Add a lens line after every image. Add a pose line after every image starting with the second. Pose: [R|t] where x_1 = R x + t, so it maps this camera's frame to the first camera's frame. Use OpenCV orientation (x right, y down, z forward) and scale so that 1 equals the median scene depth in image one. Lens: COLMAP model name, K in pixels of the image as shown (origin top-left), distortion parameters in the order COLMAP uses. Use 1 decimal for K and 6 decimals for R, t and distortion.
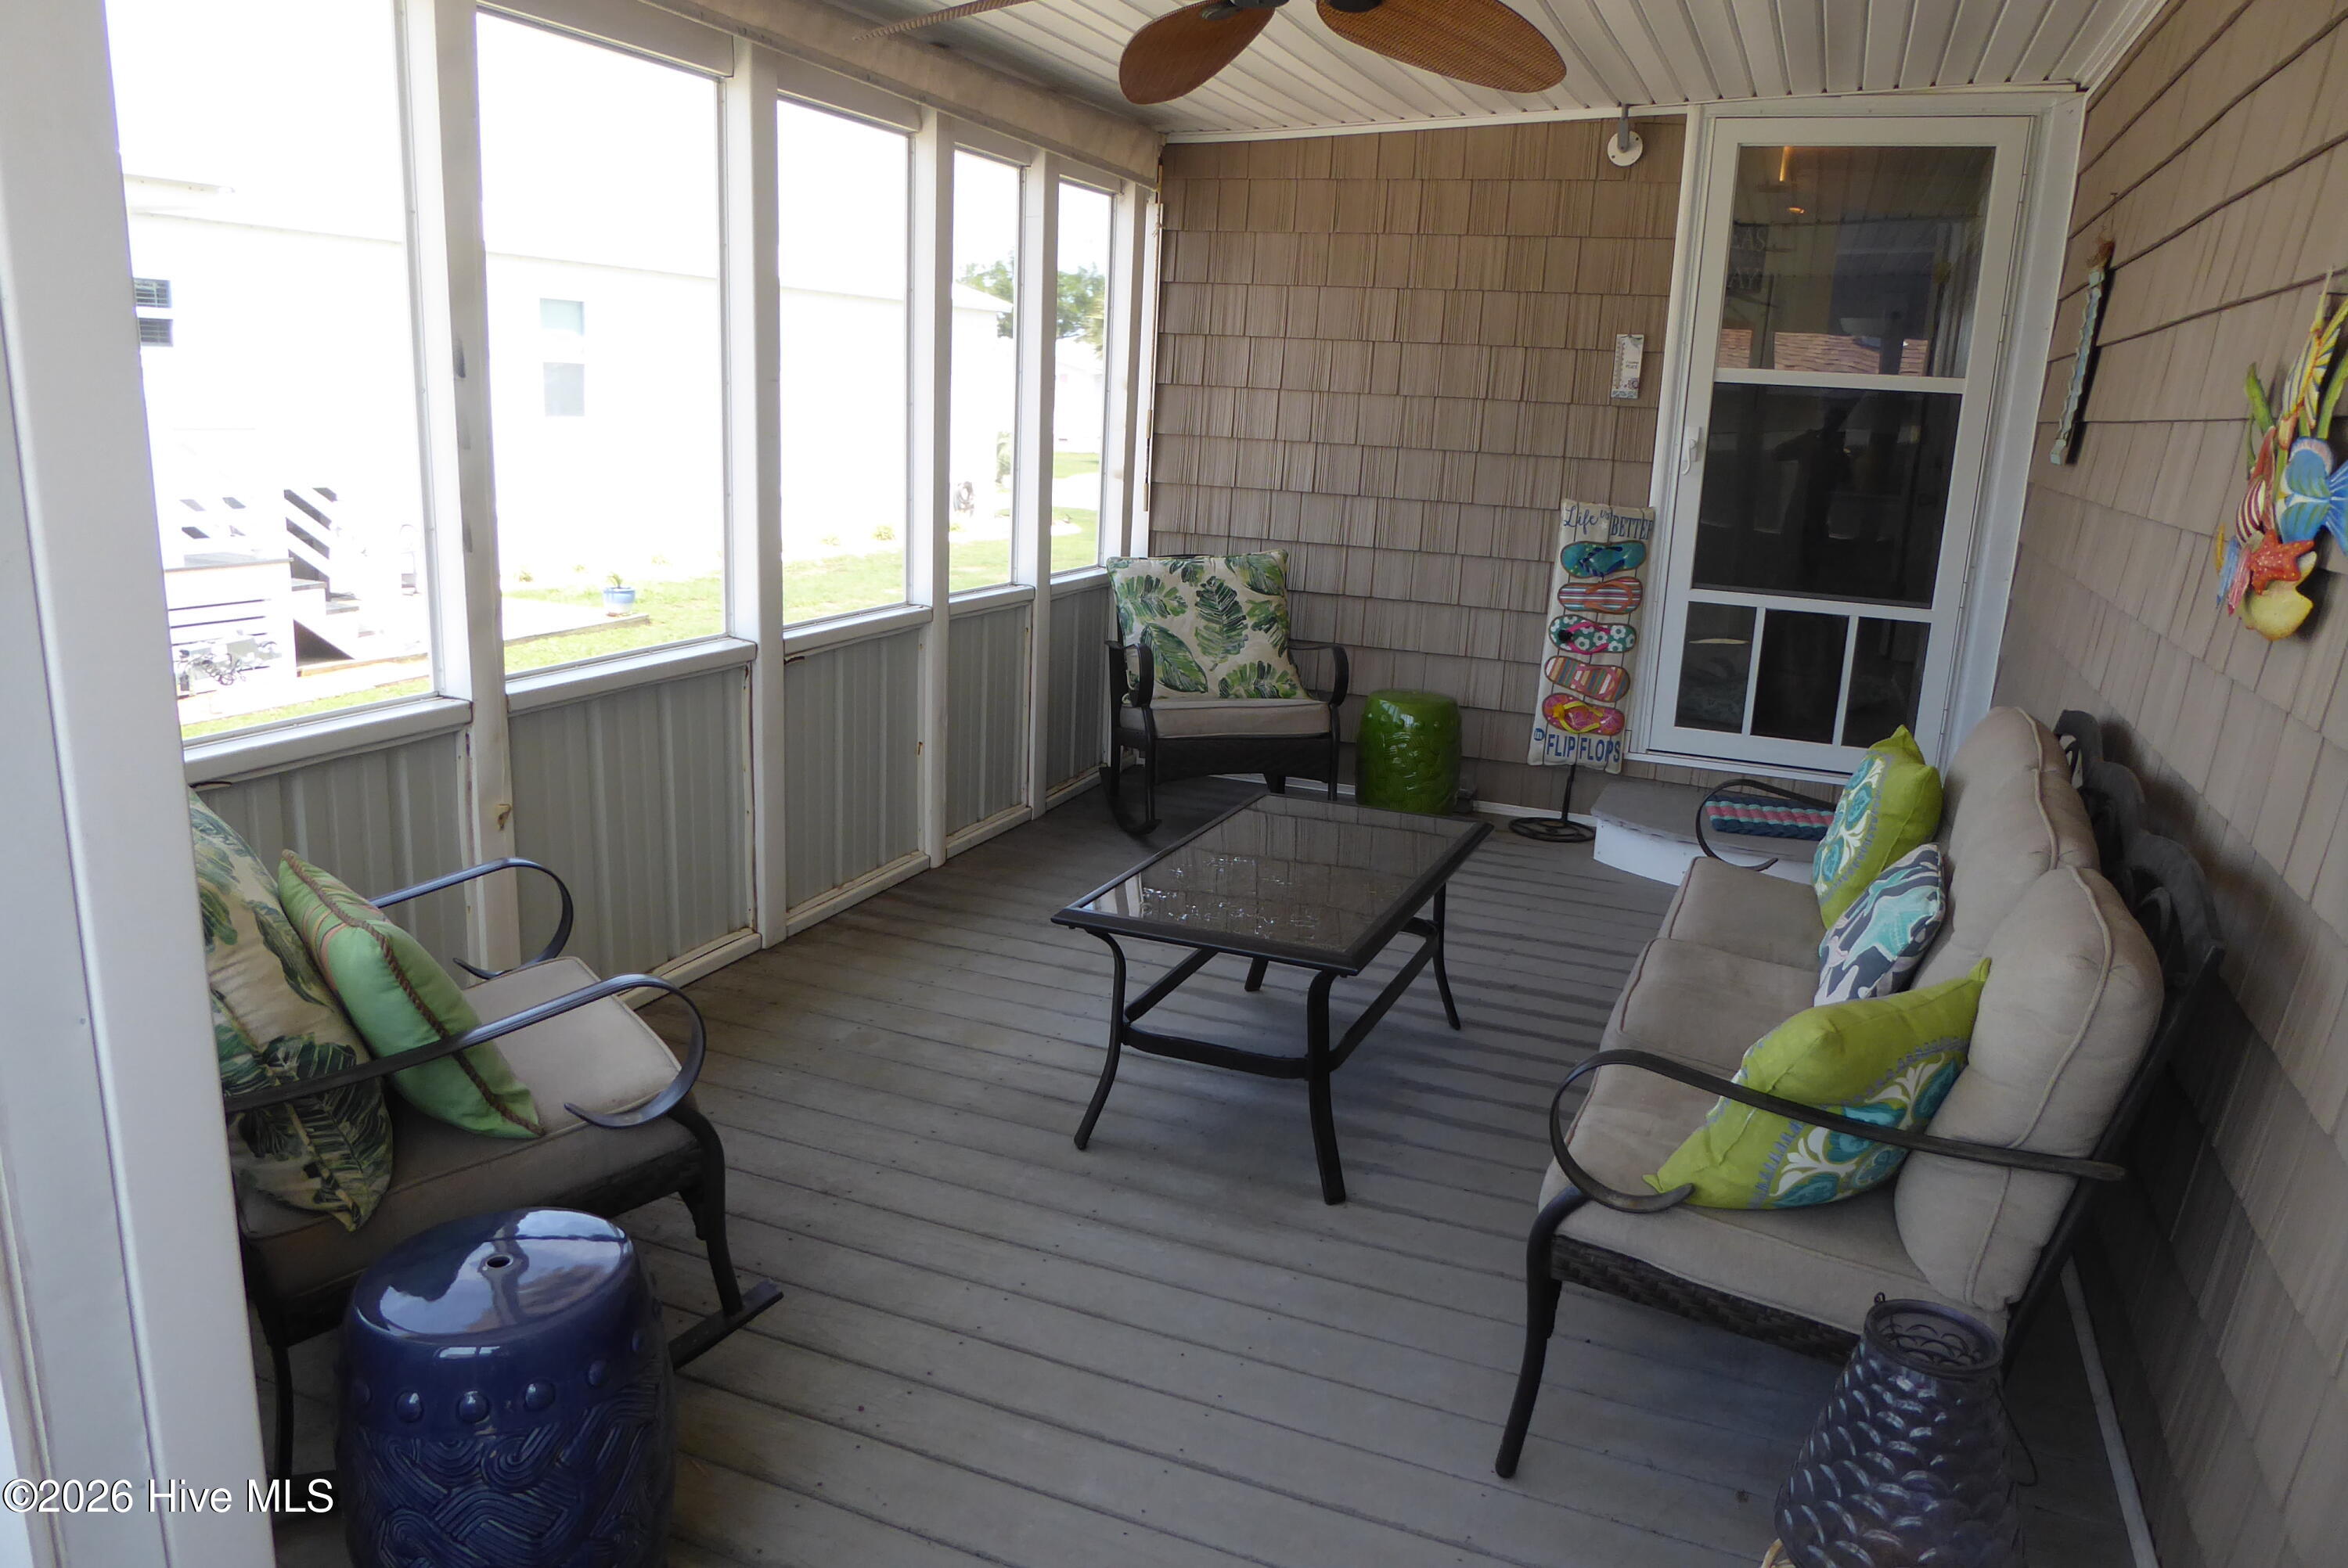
lens RADIAL K [[1639.5, 0, 1184.7], [0, 1639.5, 766.7], [0, 0, 1]] dist [-0.042264, 0.017037]
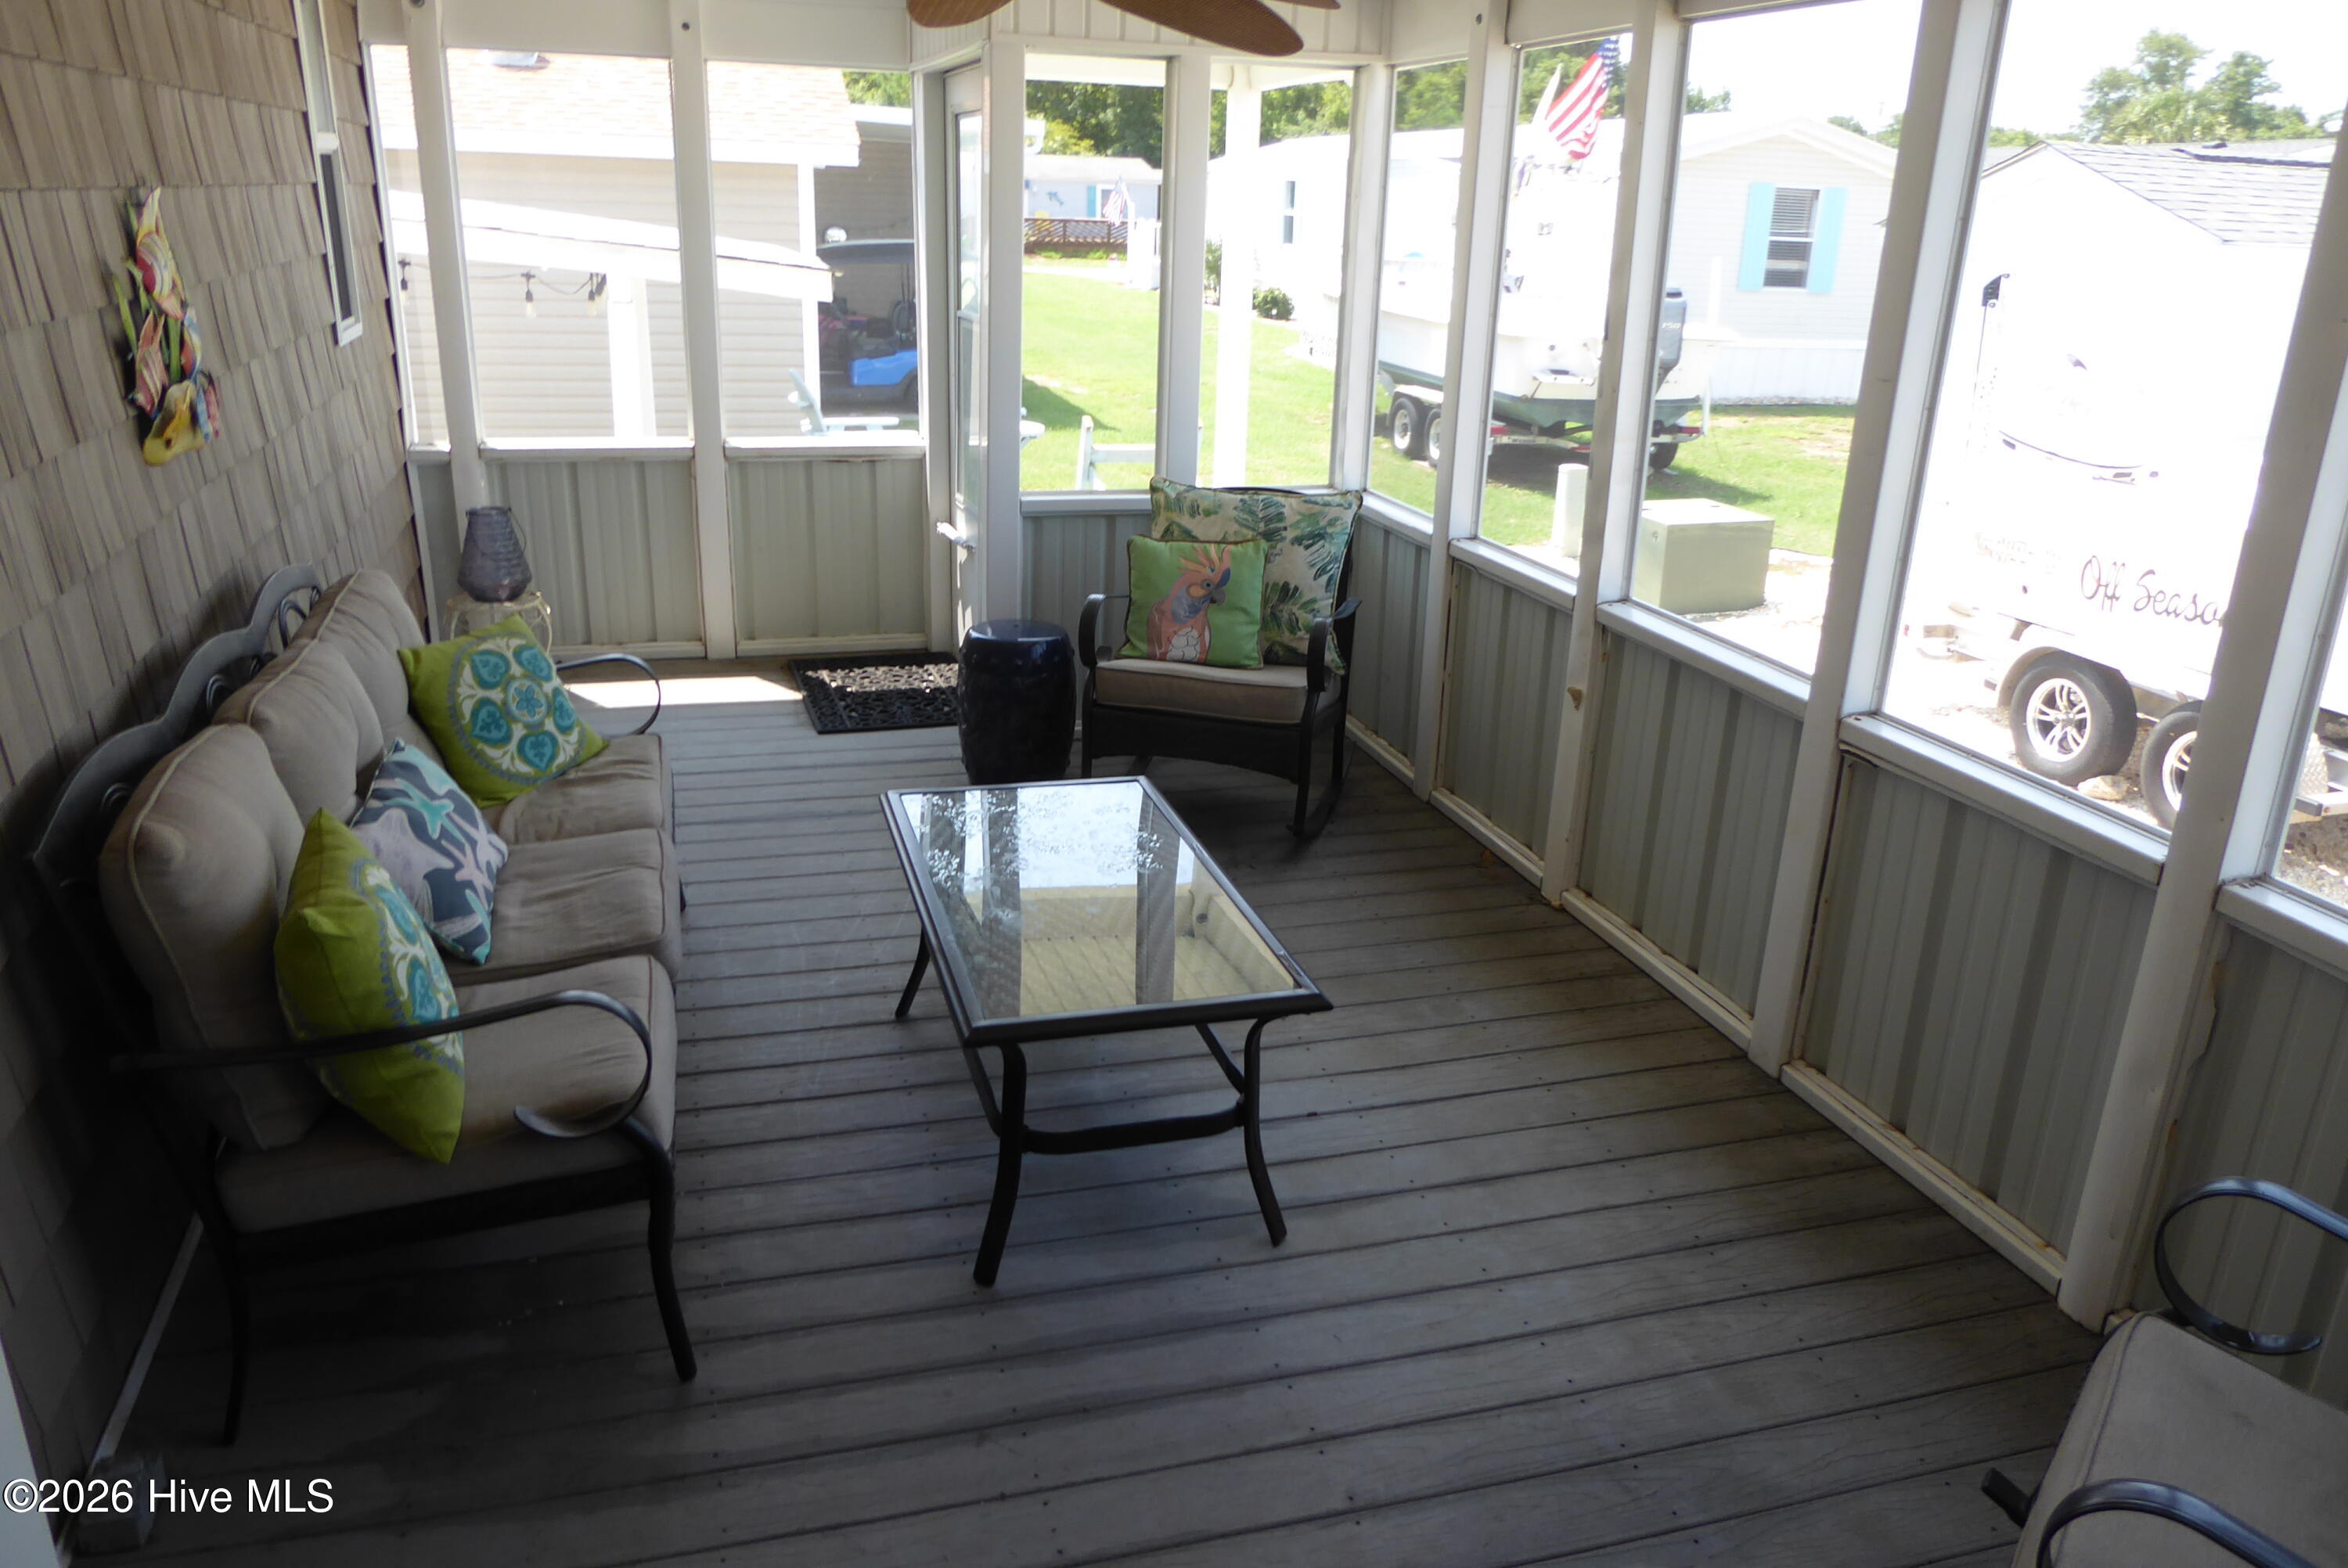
lens RADIAL K [[1639.5, 0, 1184.7], [0, 1639.5, 766.7], [0, 0, 1]] dist [-0.042264, 0.017037]
pose [[-0.775165, 0.136806, -0.616769, 0.456935], [-0.210204, 0.864795, 0.456008, -0.334451], [0.595763, 0.483129, -0.641601, 1.290505]]
